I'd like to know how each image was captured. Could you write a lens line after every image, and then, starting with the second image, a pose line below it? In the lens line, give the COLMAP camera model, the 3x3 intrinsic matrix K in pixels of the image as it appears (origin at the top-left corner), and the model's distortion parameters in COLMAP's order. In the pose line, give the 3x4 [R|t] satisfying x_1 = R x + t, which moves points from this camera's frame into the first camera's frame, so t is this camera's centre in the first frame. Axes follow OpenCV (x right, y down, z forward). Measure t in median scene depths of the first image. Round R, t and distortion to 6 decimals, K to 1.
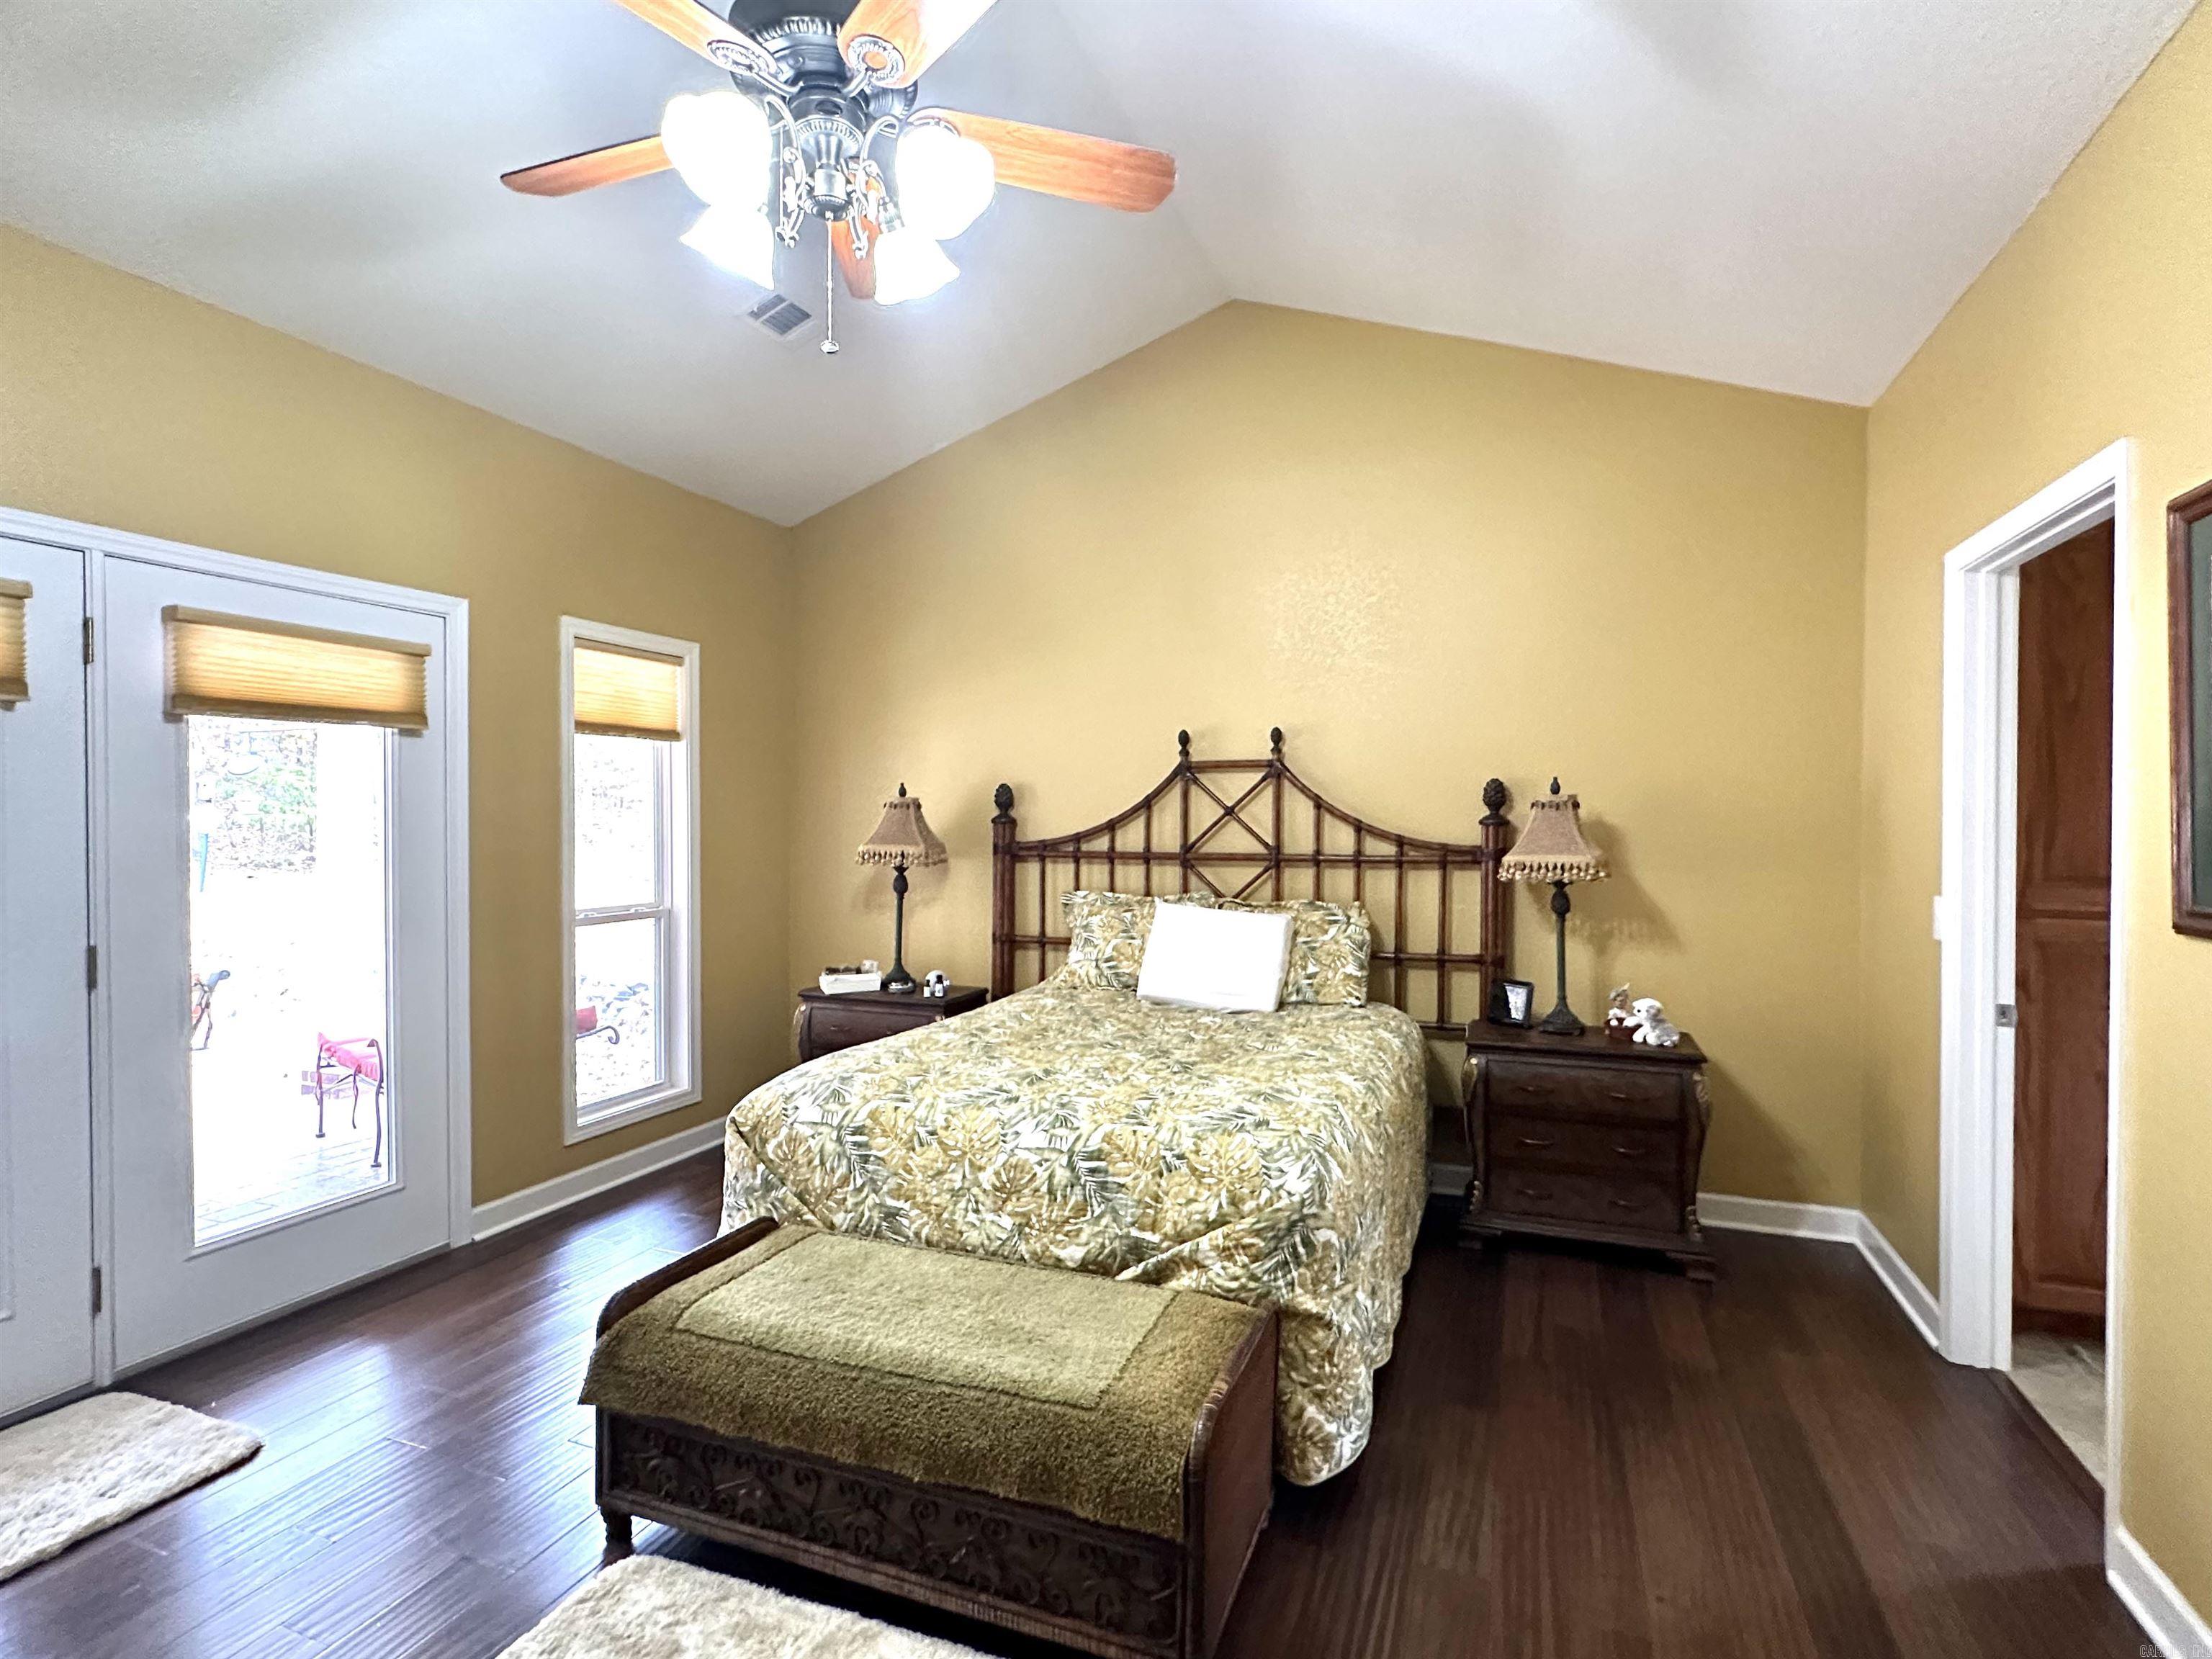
lens RADIAL K [[1105.4, 0, 1126.3], [0, 1105.4, 835.0], [0, 0, 1]] dist [-0.000441, -0.000045]
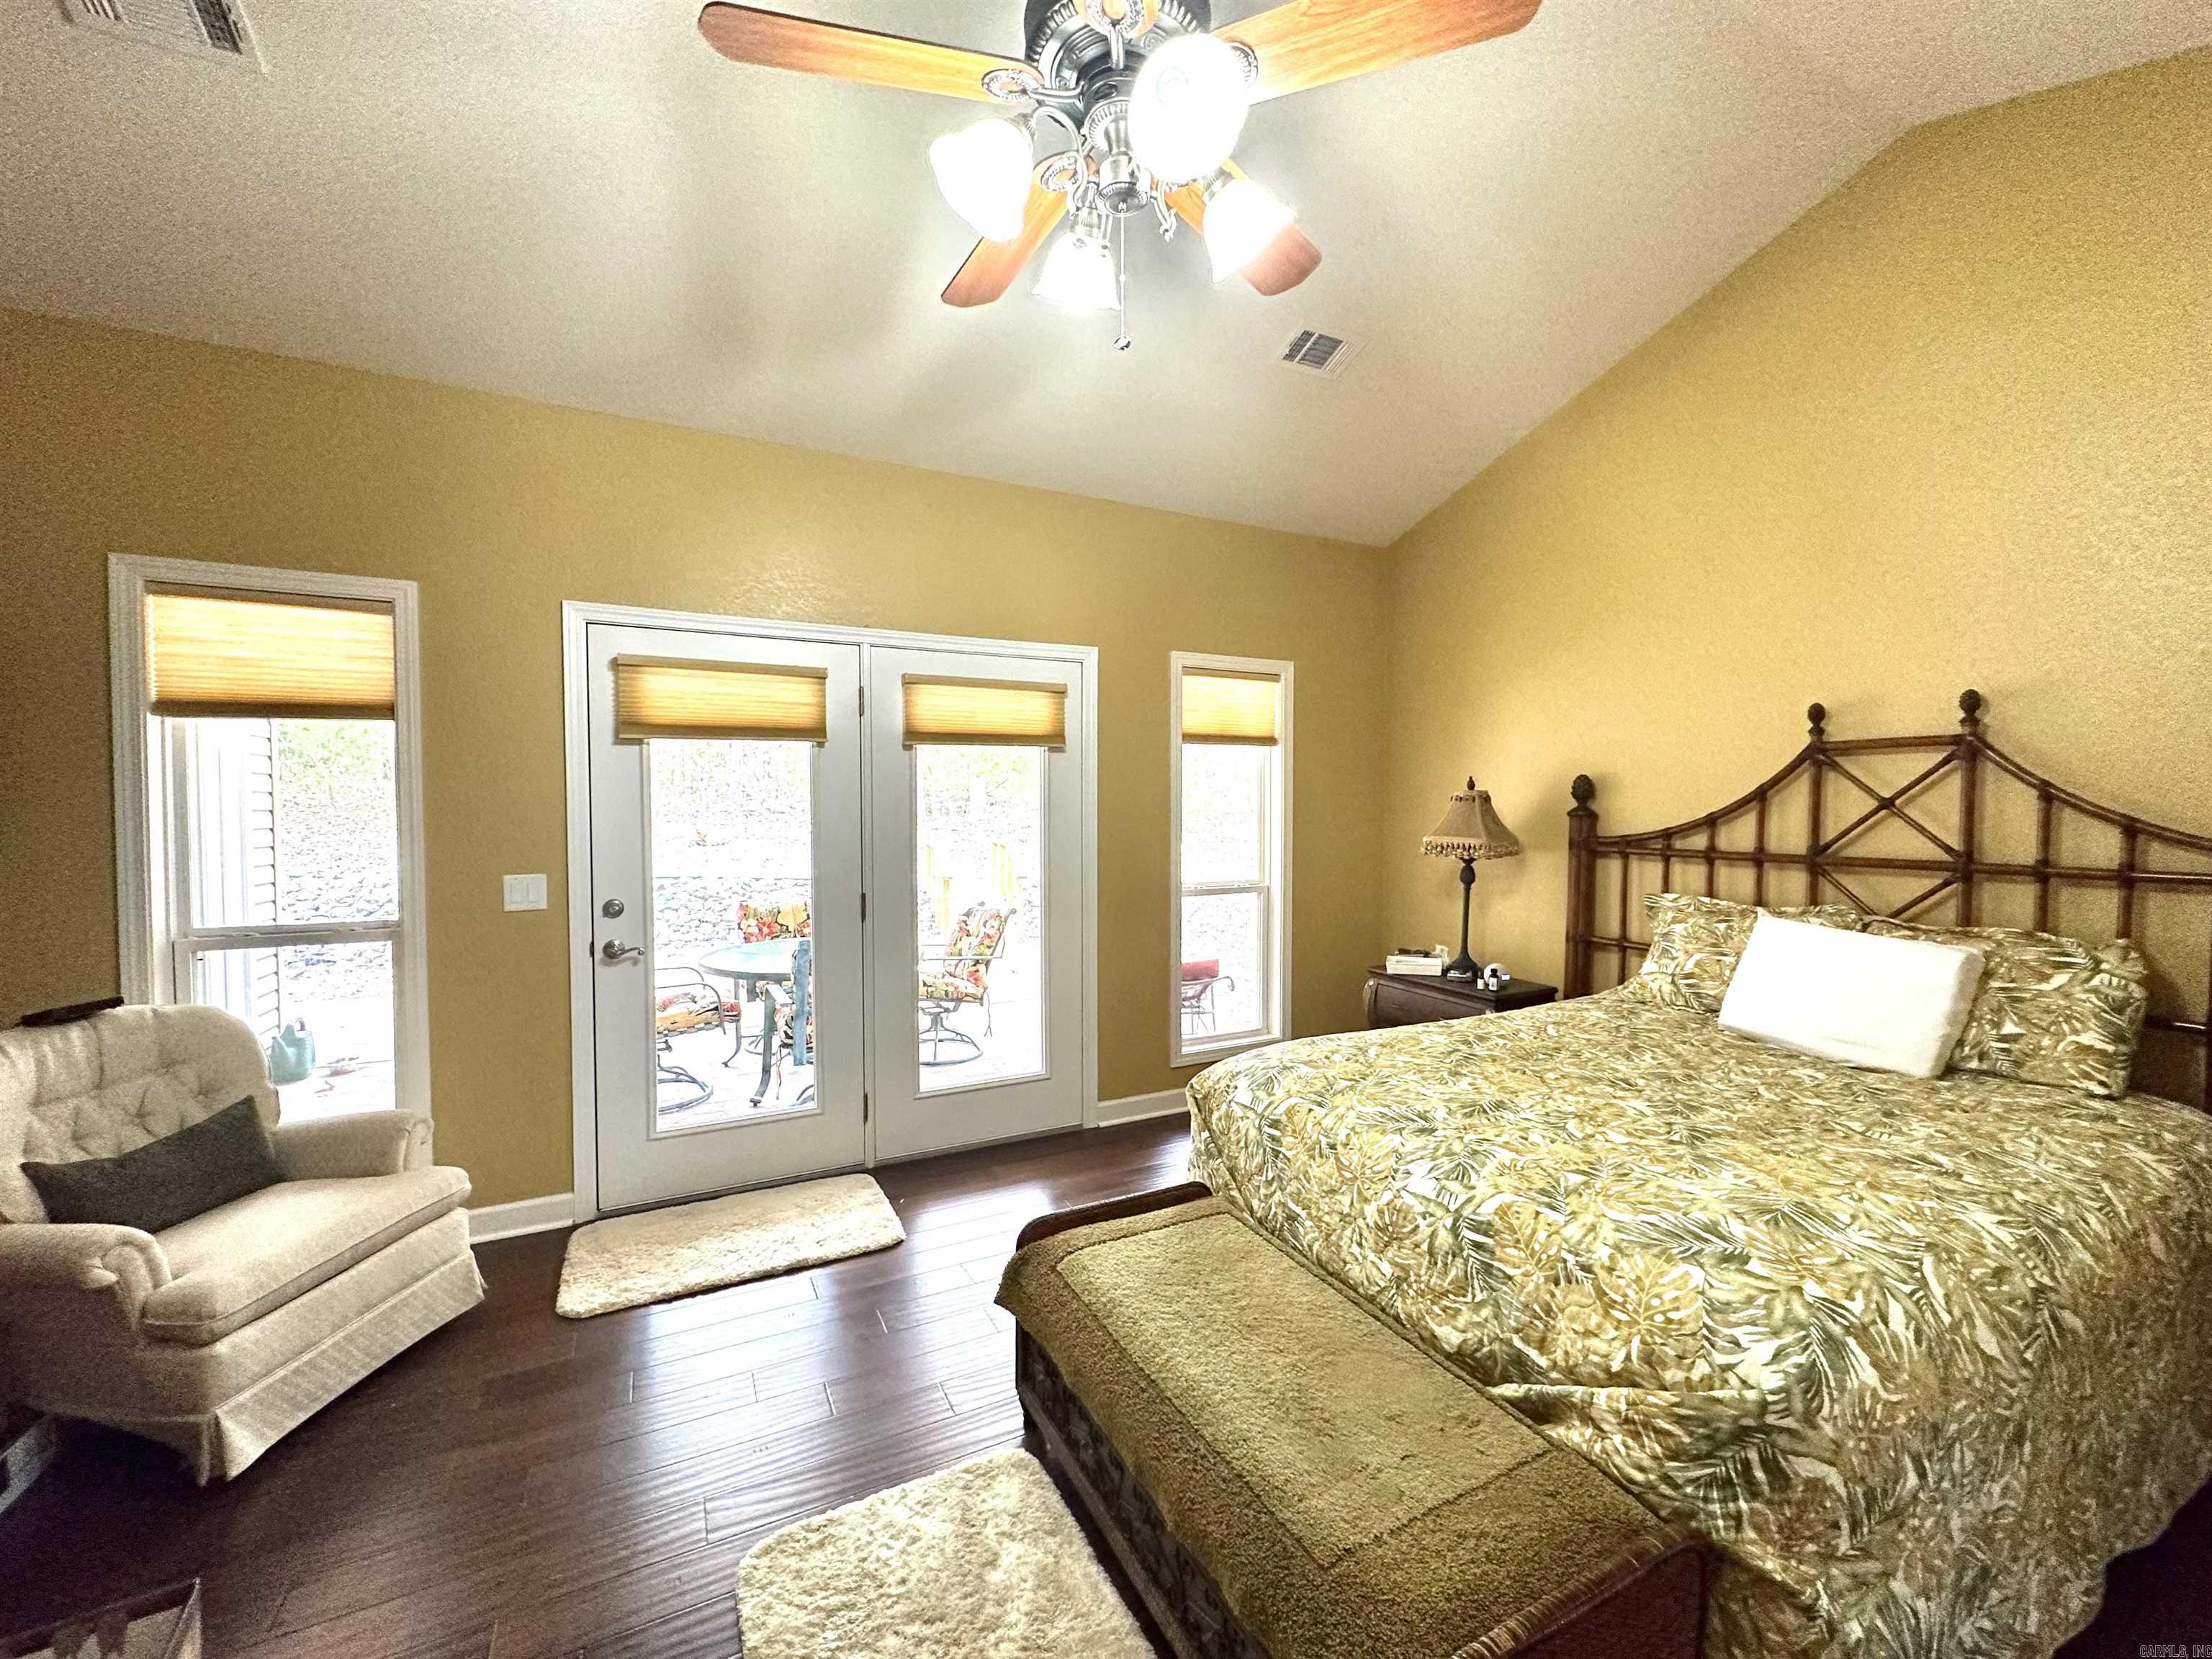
lens RADIAL K [[887.7, 0, 1111.8], [0, 887.7, 833.6], [0, 0, 1]] dist [0.000541, 0.000160]
pose [[0.736492, 0.021305, -0.676110, 0.141251], [-0.008677, 0.999719, 0.022051, -0.012200], [0.676390, -0.010374, 0.736470, 0.217559]]
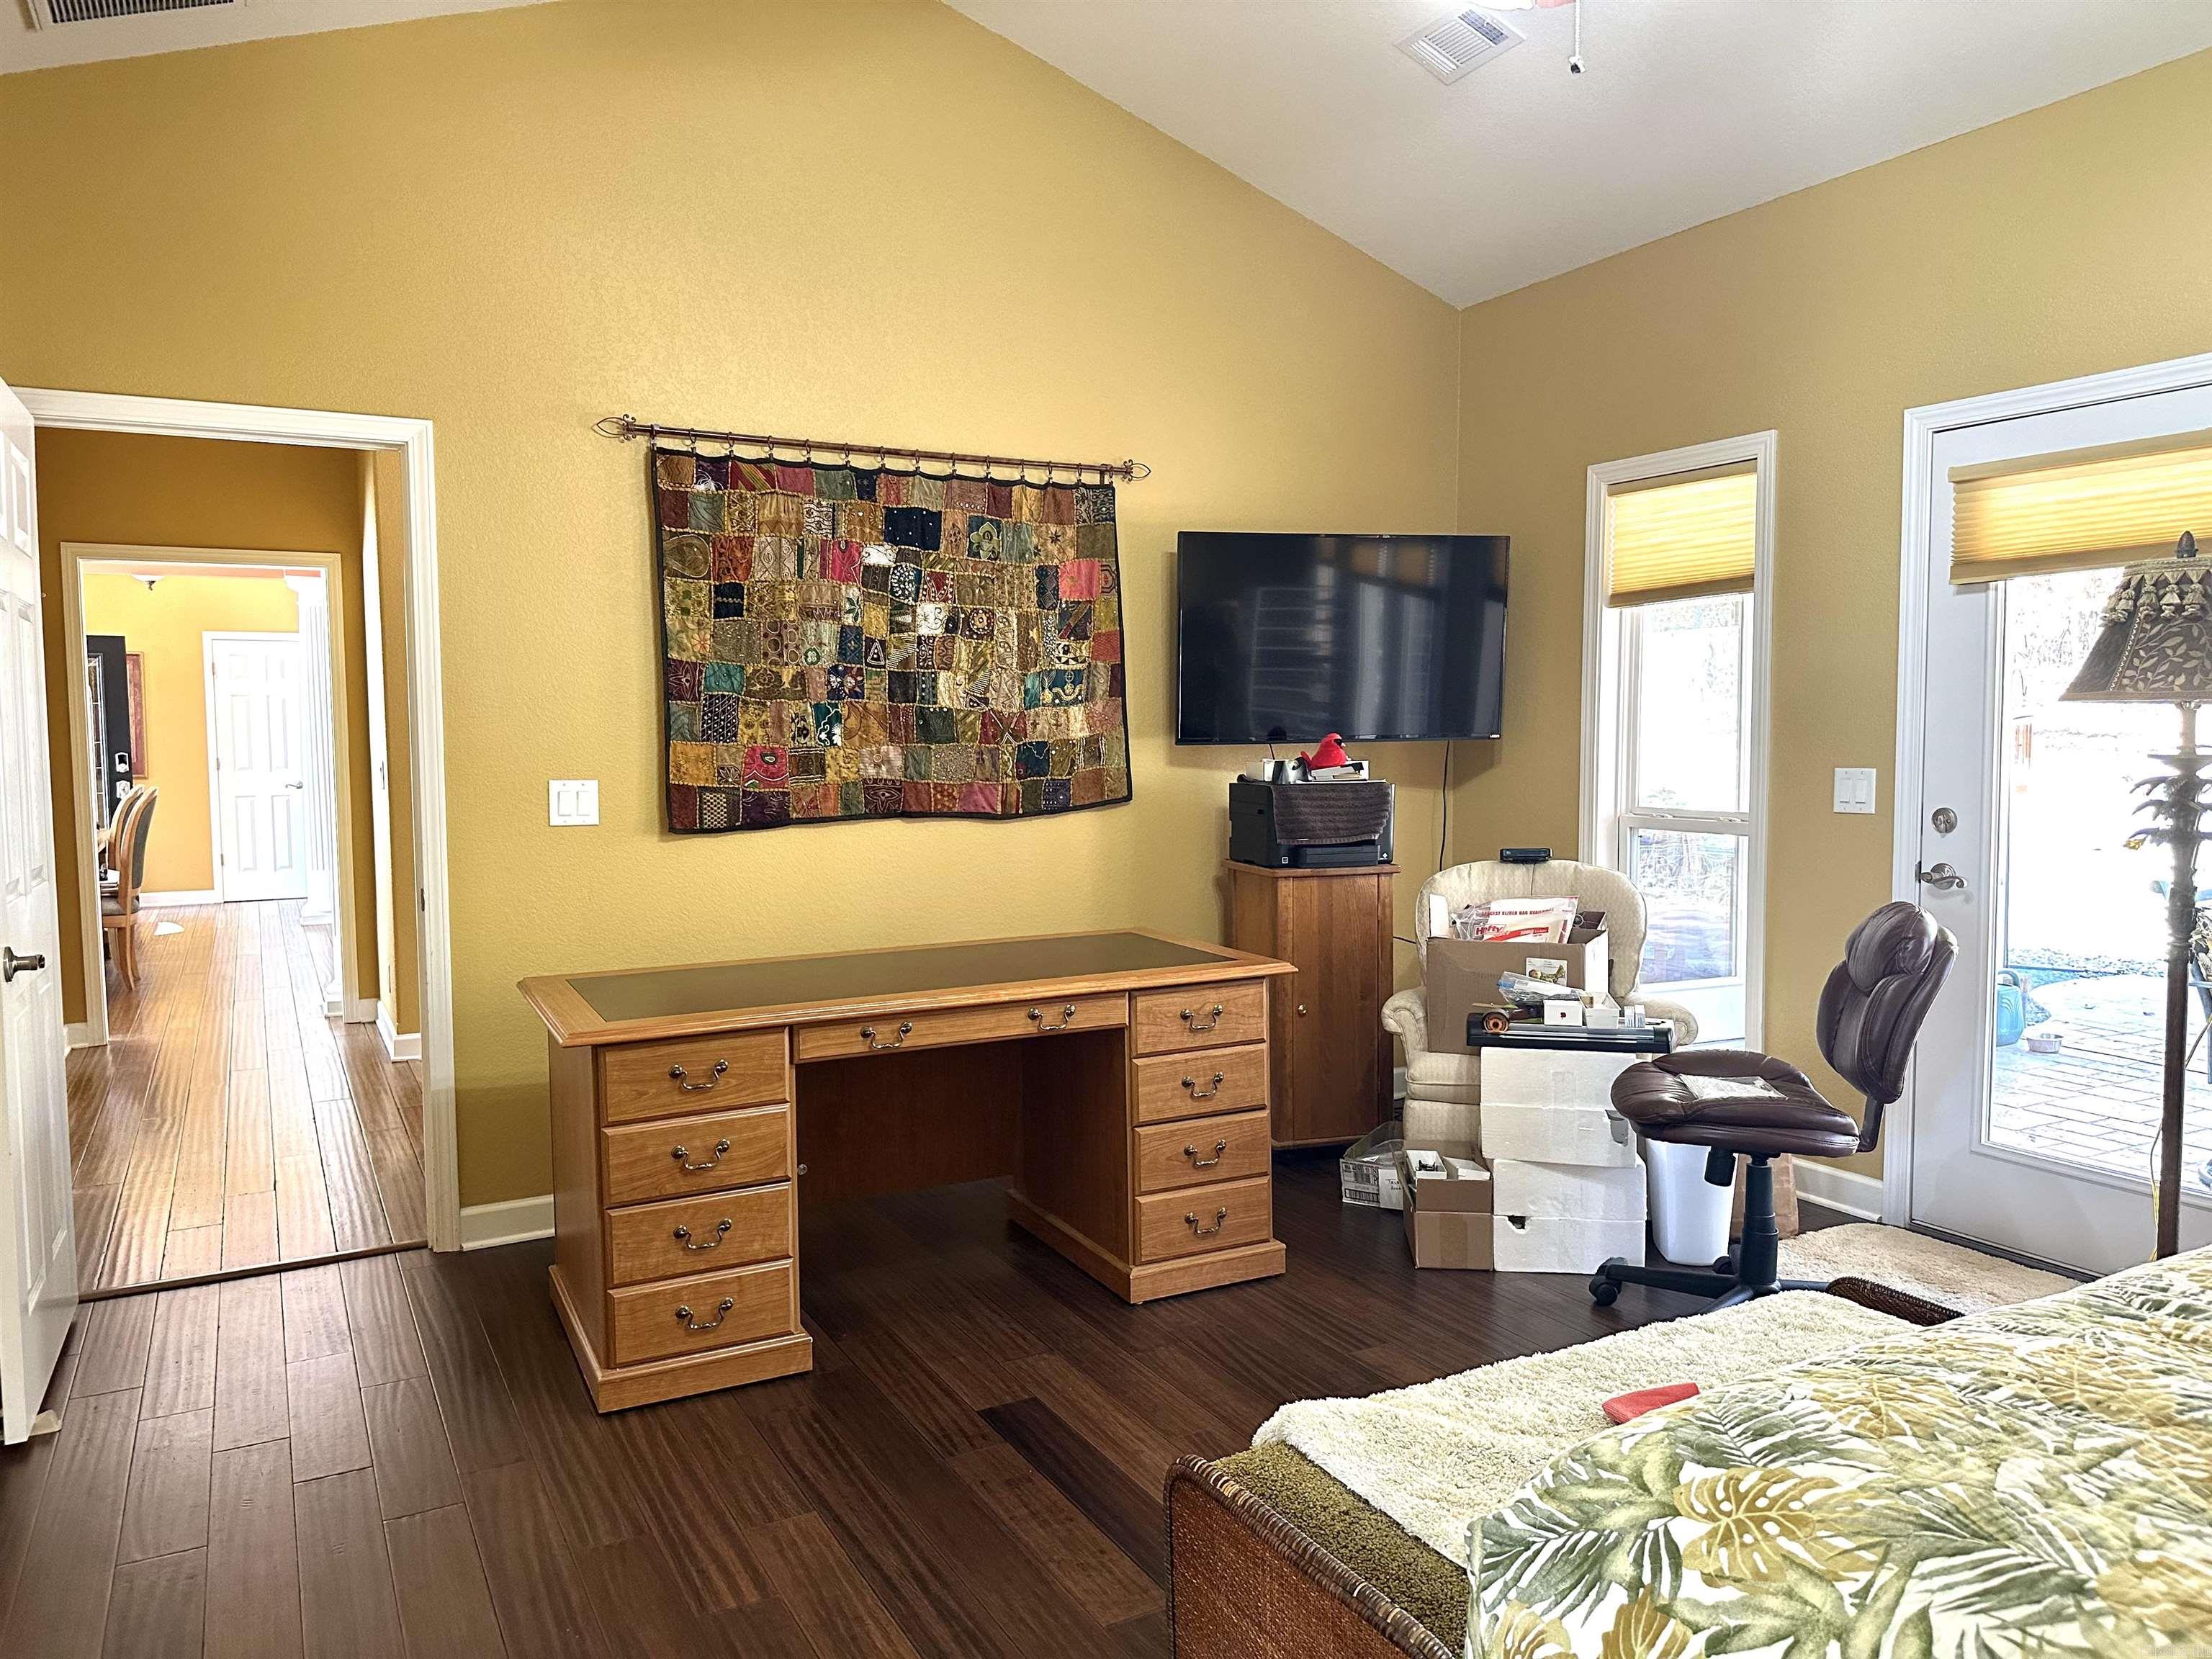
lens RADIAL K [[1550.3, 0, 1113.2], [0, 1550.3, 821.9], [0, 0, 1]] dist [0.027481, -0.015568]
pose [[-0.640115, 0.056236, -0.766218, 0.440002], [0.003755, 0.997535, 0.070077, 0.006224], [0.768270, 0.041980, -0.638748, 0.799582]]
